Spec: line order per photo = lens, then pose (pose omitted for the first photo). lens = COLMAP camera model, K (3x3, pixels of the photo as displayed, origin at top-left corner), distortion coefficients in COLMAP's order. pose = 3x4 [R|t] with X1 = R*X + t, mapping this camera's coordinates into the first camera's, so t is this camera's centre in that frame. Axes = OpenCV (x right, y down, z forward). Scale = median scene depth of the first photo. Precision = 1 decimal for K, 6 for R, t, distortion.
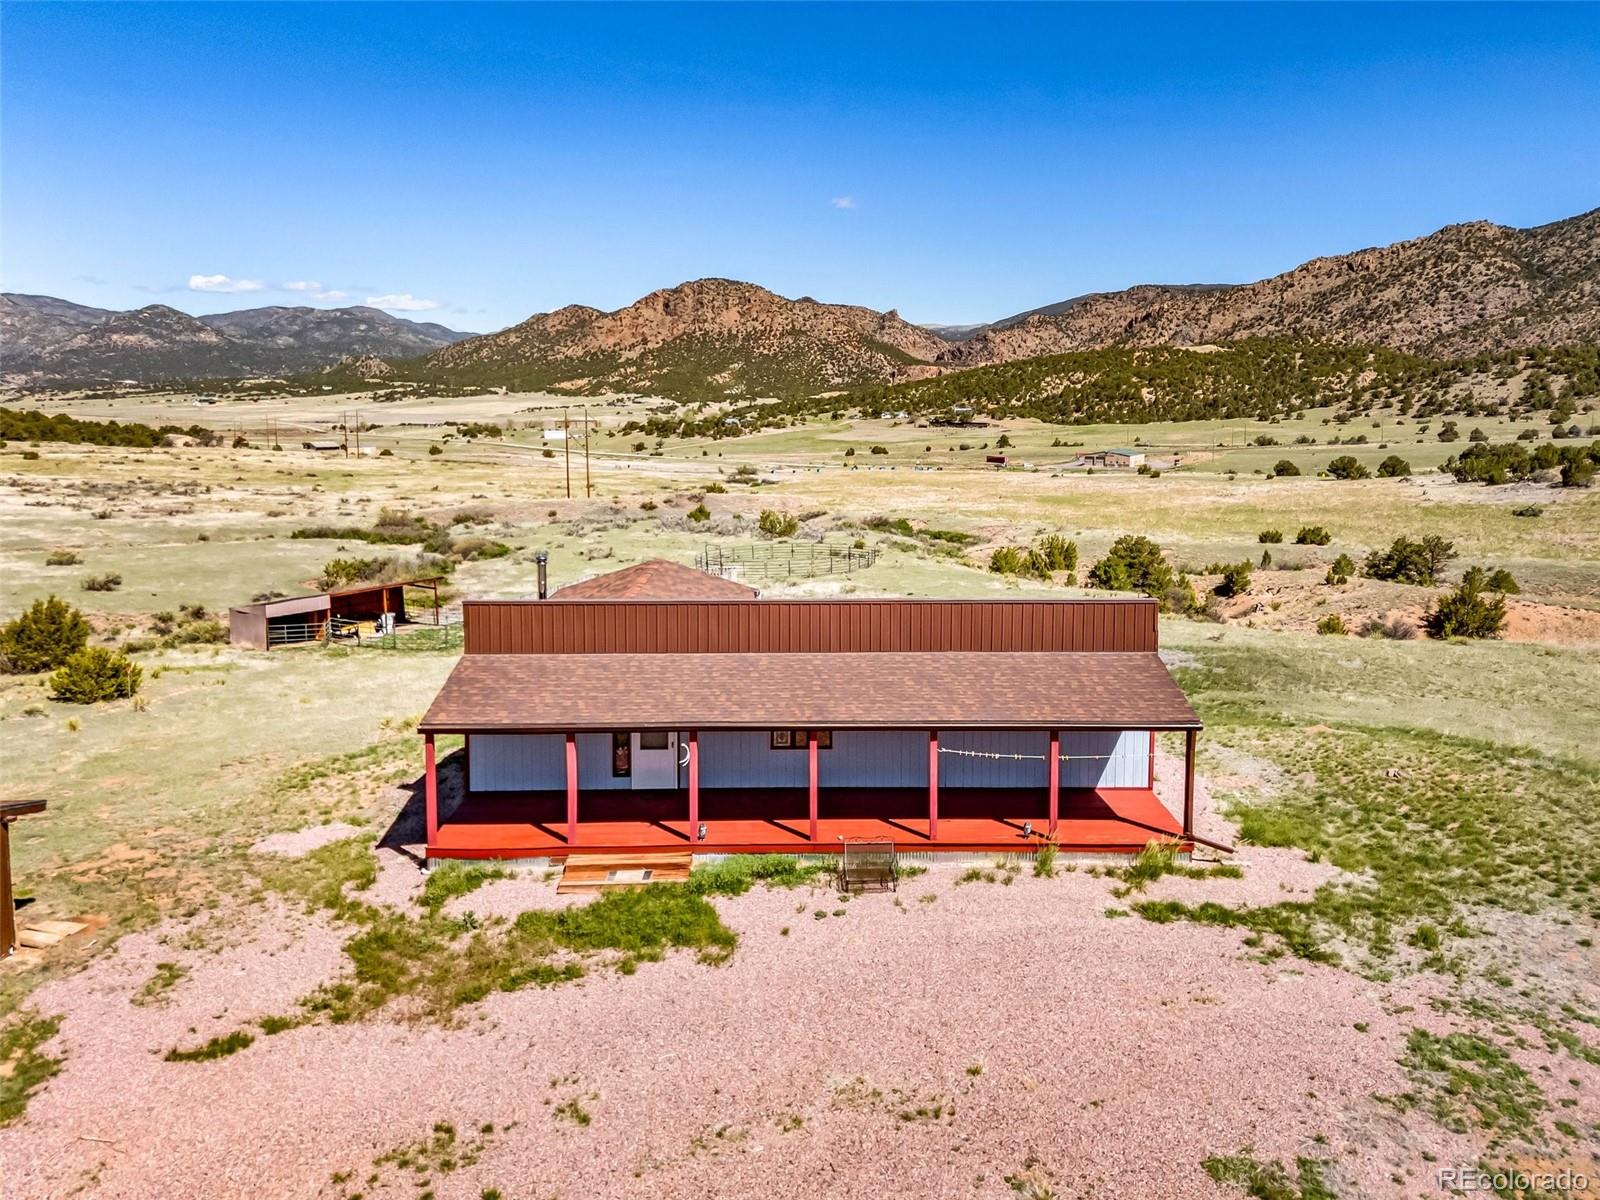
lens RADIAL K [[1201.3, 0, 836.3], [0, 1201.3, 517.9], [0, 0, 1]] dist [0.076181, -0.064662]
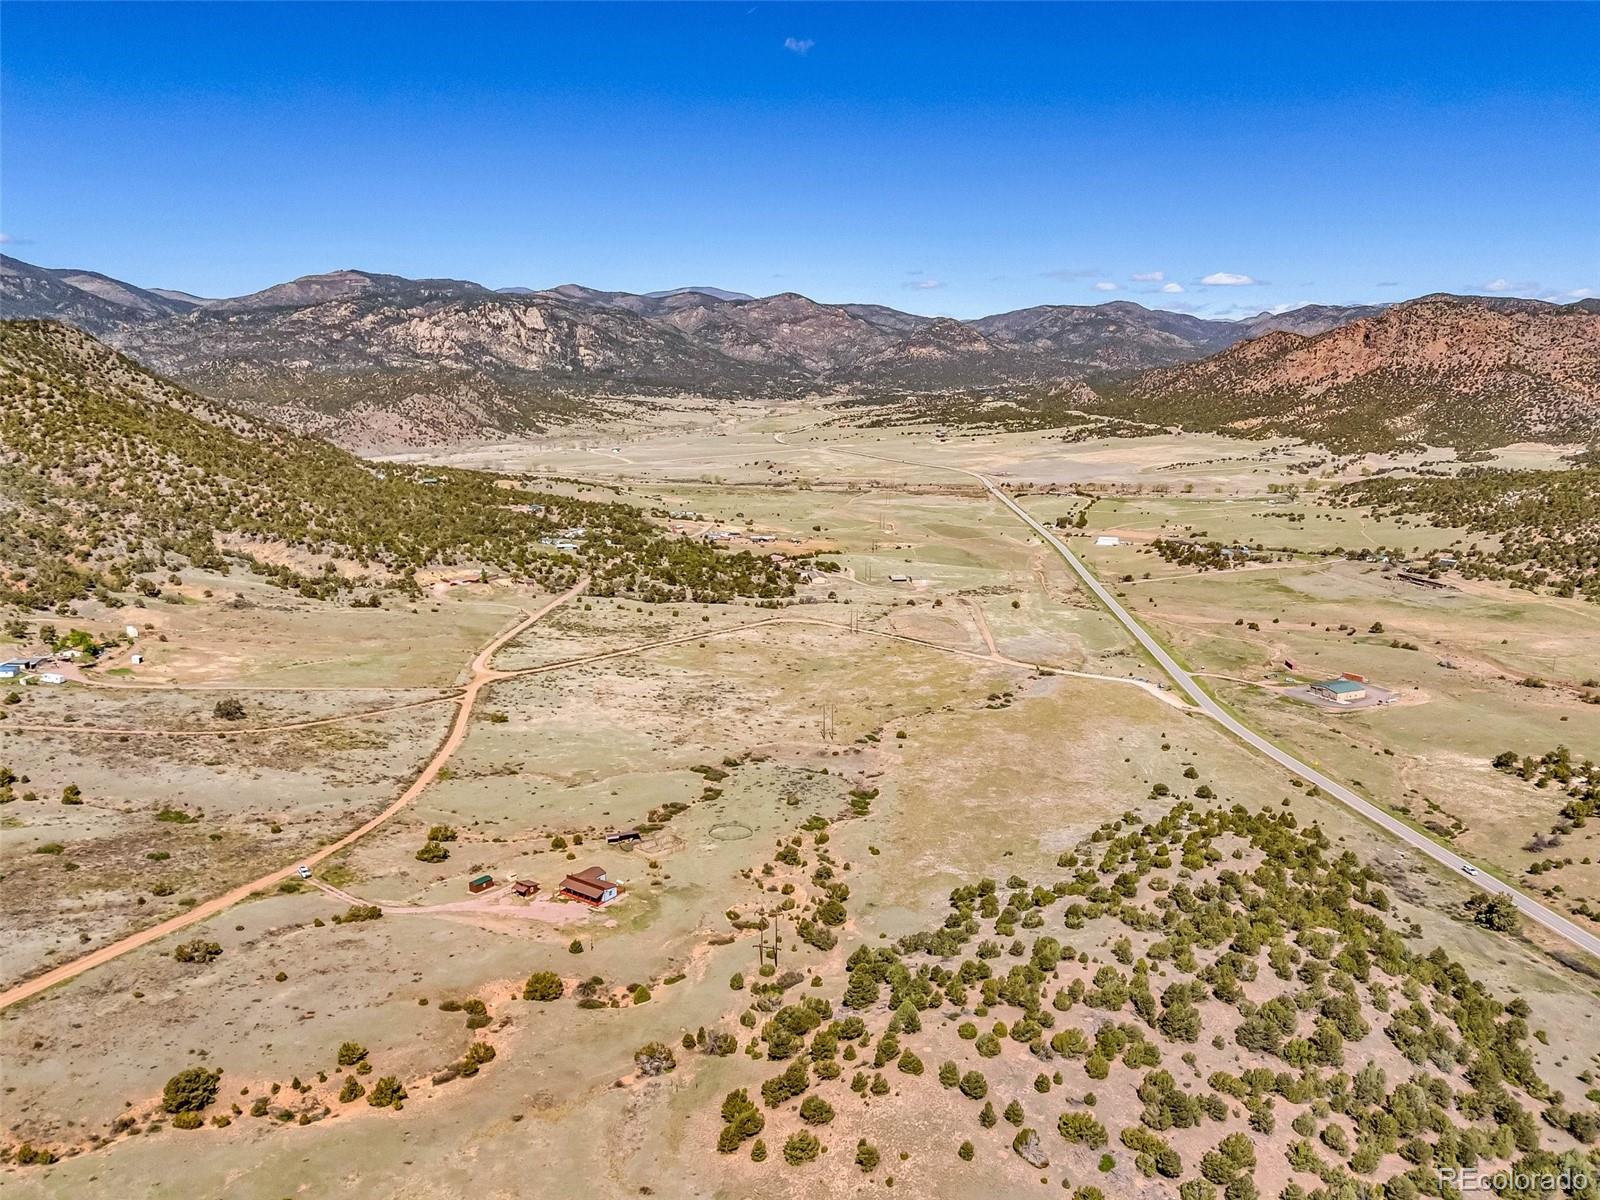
lens RADIAL K [[1167.2, 0, 800.0], [0, 1167.2, 600.0], [0, 0, 1]] dist [0.078789, -0.076561]
pose [[0.803491, 0.120282, -0.583039, 0.132992], [-0.067152, 0.991437, 0.111993, -0.067614], [0.591517, -0.050834, 0.804688, -0.115258]]
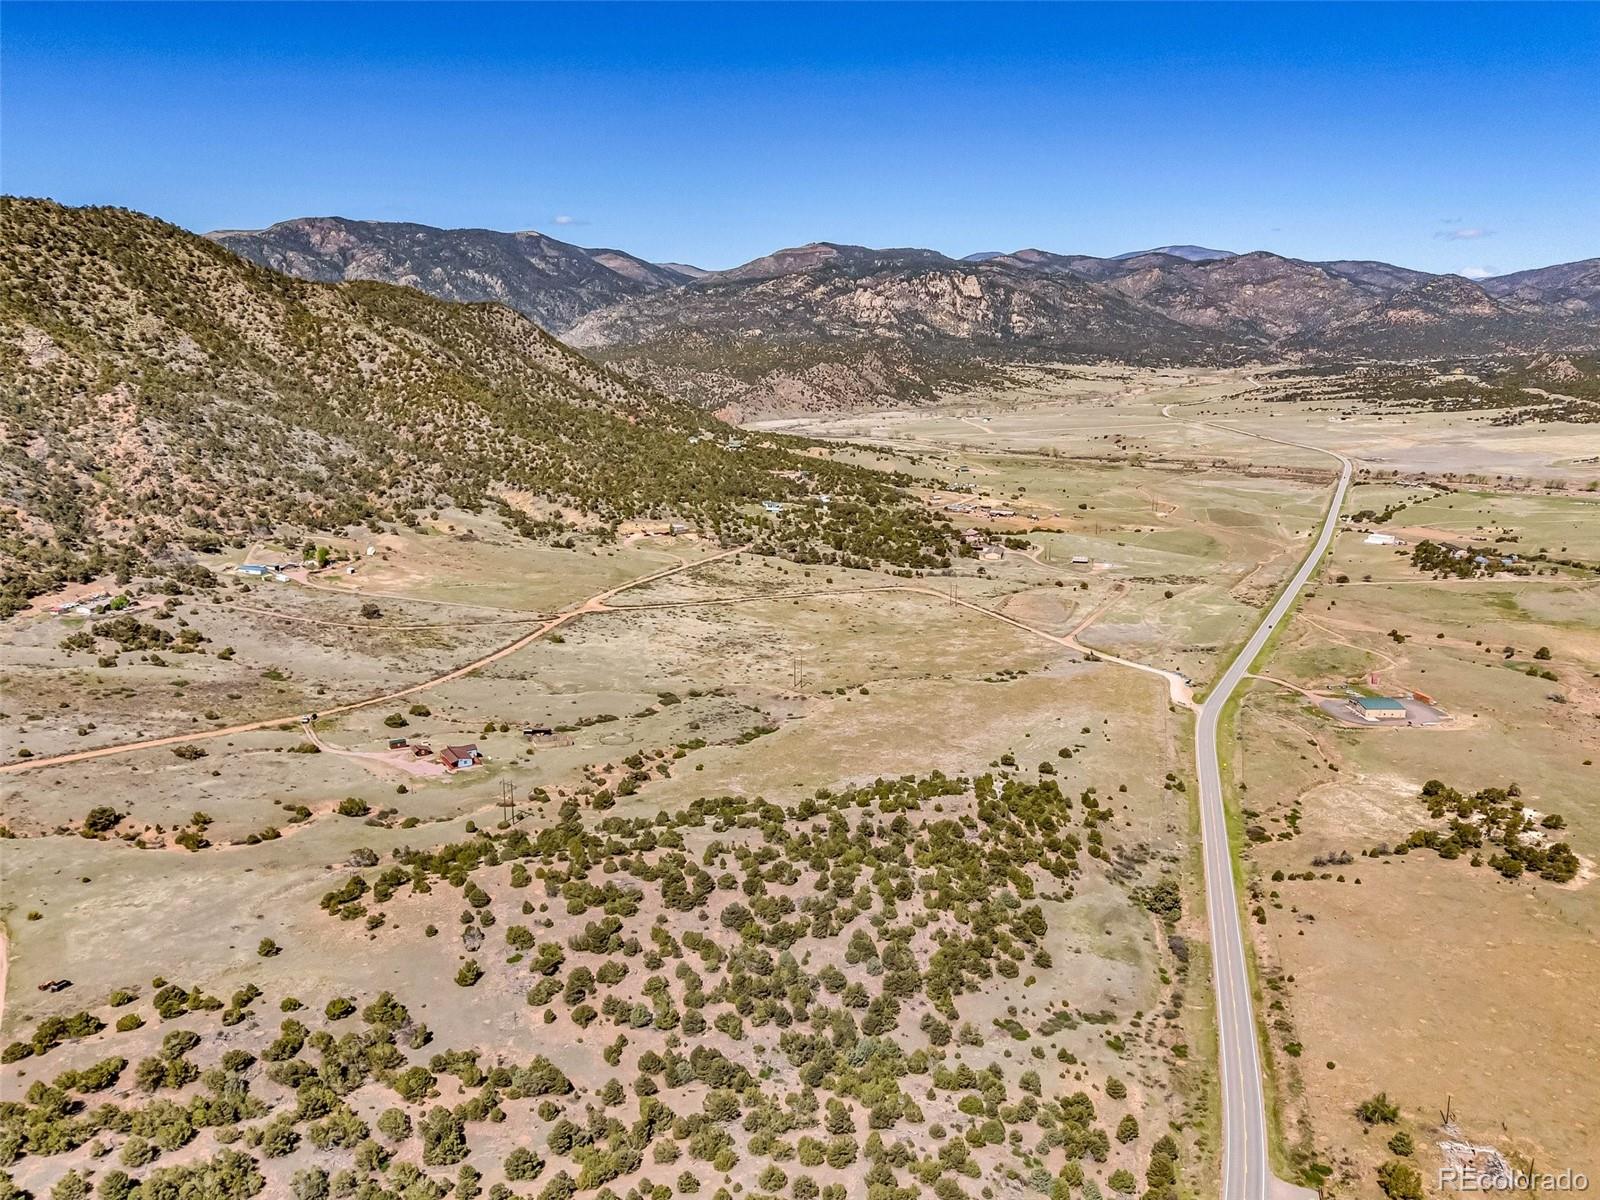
lens RADIAL K [[1167.2, 0, 800.0], [0, 1167.2, 600.0], [0, 0, 1]] dist [0.078789, -0.076561]
pose [[0.515798, 0.199338, -0.833197, 0.249307], [-0.098836, 0.979906, 0.173252, -0.084353], [0.850990, -0.007014, 0.525135, -0.056370]]
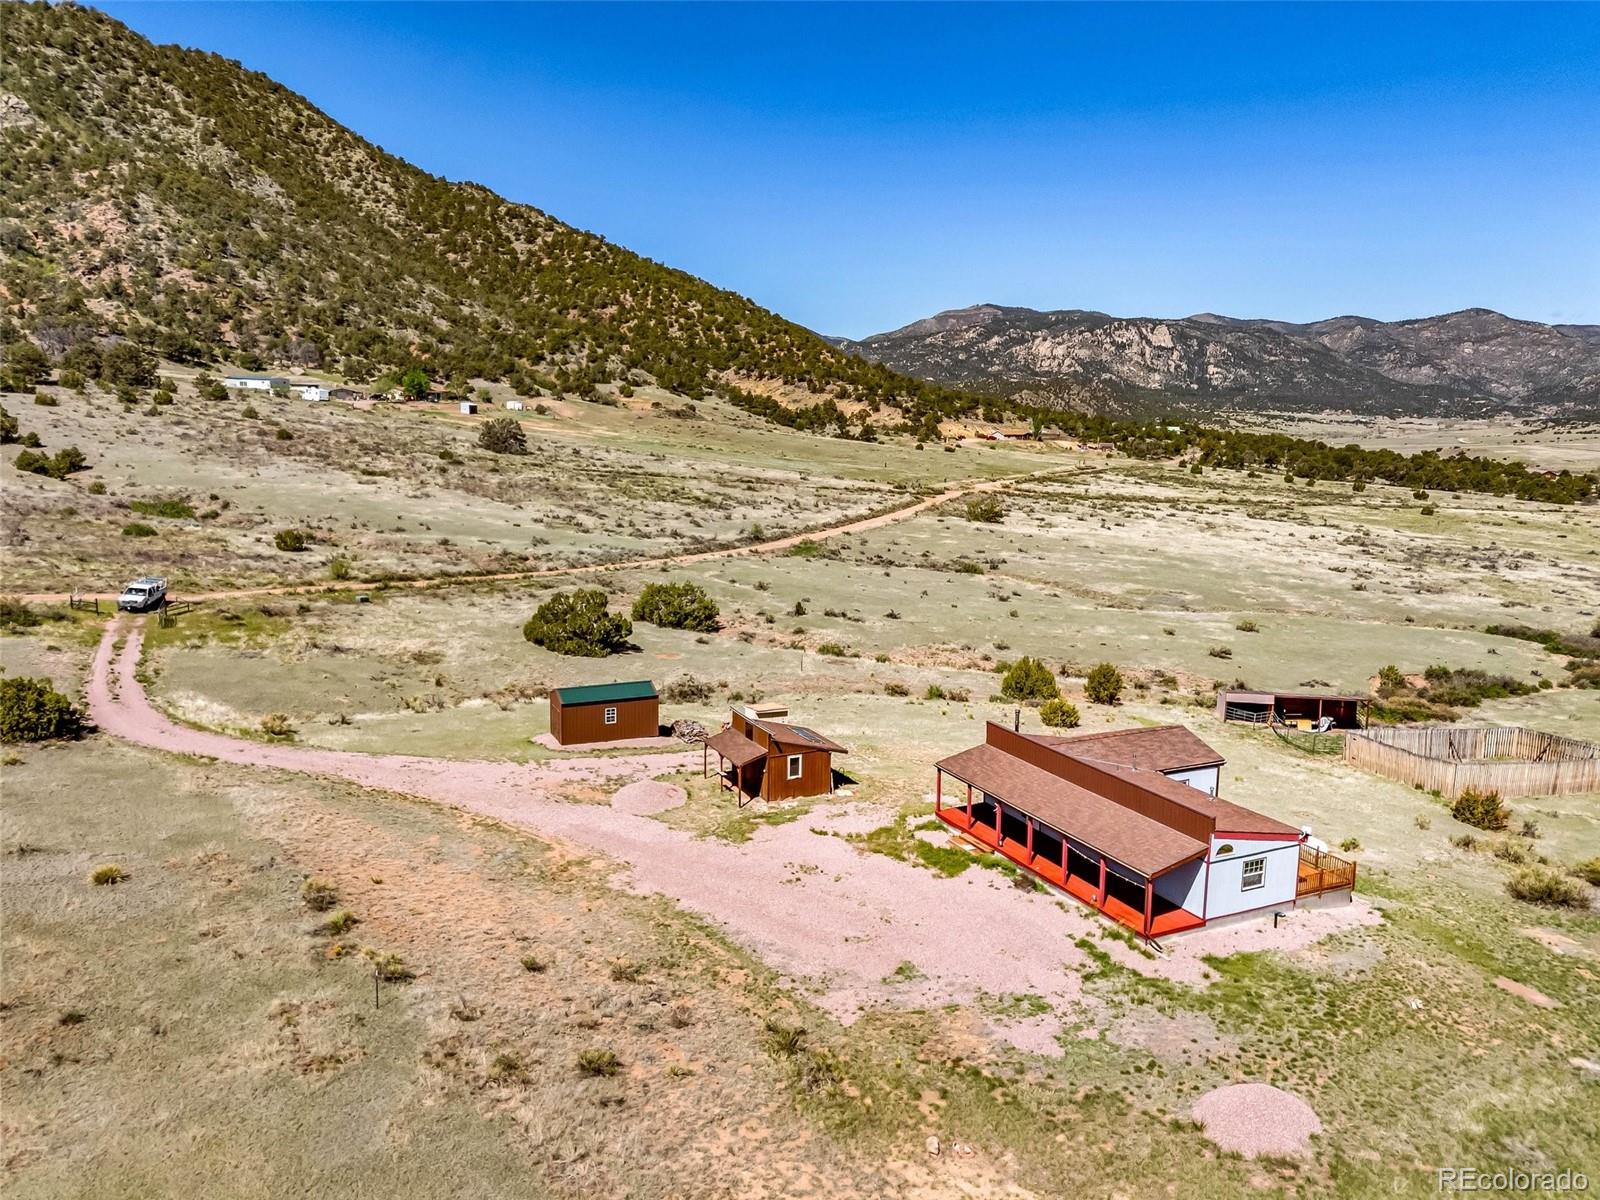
lens RADIAL K [[1169.5, 0, 800.5], [0, 1169.5, 598.4], [0, 0, 1]] dist [0.073097, -0.063829]
pose [[0.412128, 0.151255, -0.898483, 0.022883], [-0.109299, 0.987210, 0.116057, -0.005782], [0.904546, 0.050373, 0.423389, -0.004535]]
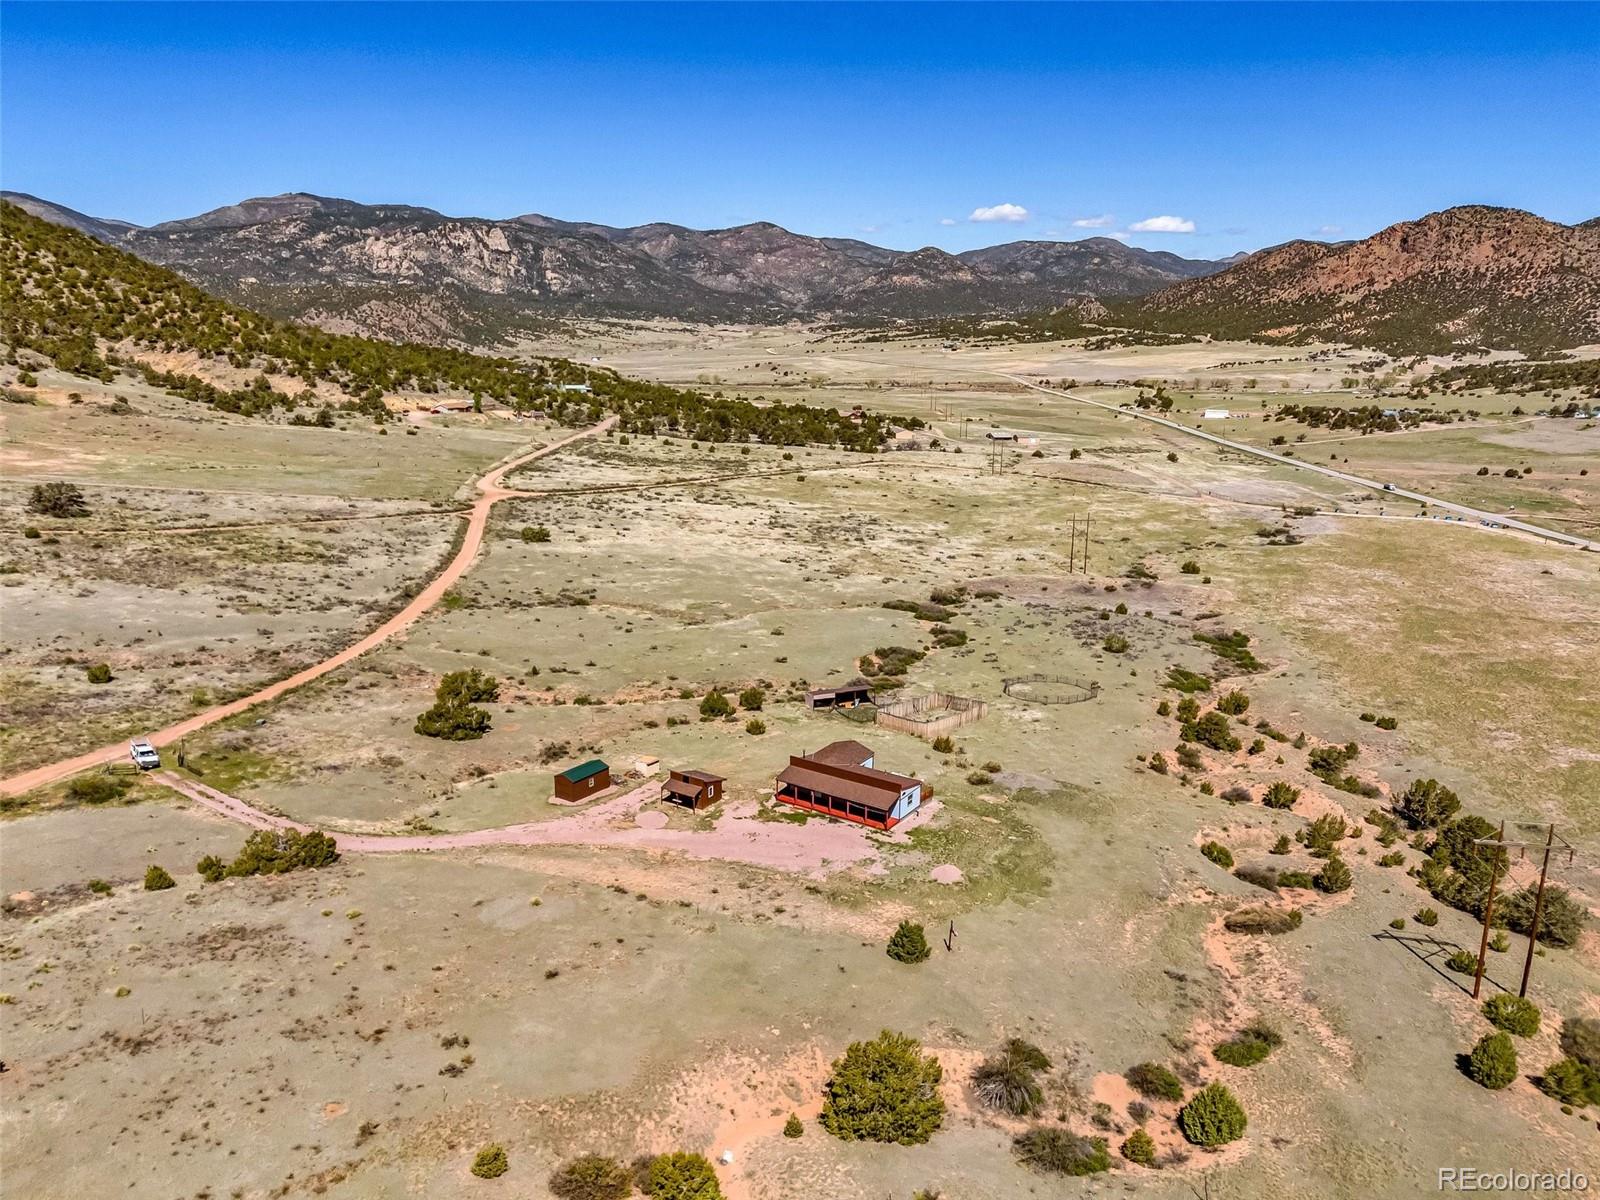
lens RADIAL K [[1169.5, 0, 800.5], [0, 1169.5, 598.4], [0, 0, 1]] dist [0.073097, -0.063829]
pose [[0.820699, 0.141924, -0.553453, 0.038213], [-0.068745, 0.986149, 0.150942, -0.021431], [0.567210, -0.085831, 0.819088, -0.048618]]
